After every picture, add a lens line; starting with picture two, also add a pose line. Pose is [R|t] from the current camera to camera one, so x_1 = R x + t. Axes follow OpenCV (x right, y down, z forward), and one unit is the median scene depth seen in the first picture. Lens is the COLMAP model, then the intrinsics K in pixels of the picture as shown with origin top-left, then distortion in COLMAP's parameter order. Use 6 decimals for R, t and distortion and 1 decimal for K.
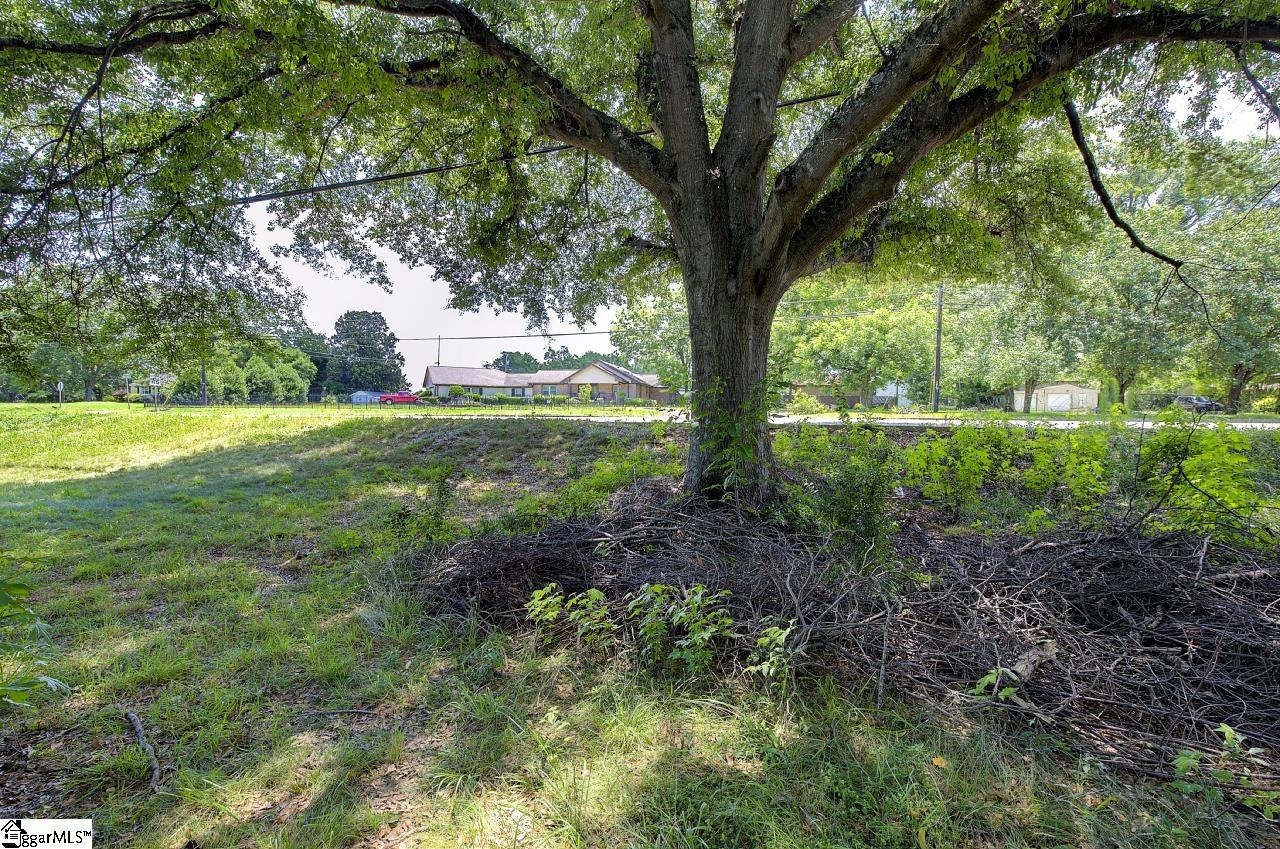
lens RADIAL K [[555.9, 0, 650.1], [0, 555.9, 438.1], [0, 0, 1]] dist [0.000034, 0.000258]
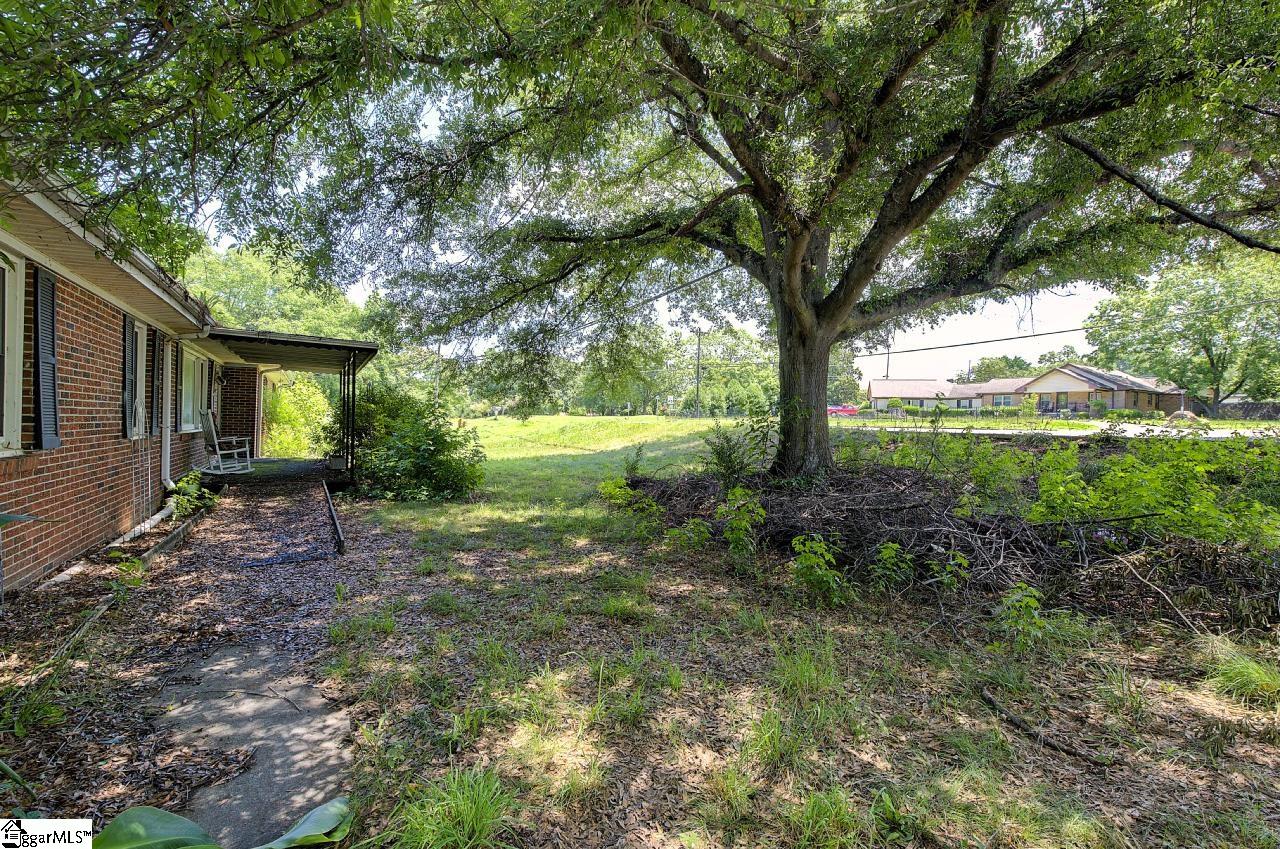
lens RADIAL K [[555.9, 0, 650.1], [0, 555.9, 438.1], [0, 0, 1]] dist [0.000034, 0.000258]
pose [[0.699850, 0.026462, -0.713800, 0.439084], [-0.042686, 0.999077, -0.004814, 0.013740], [0.713014, 0.033838, 0.700333, -0.178948]]
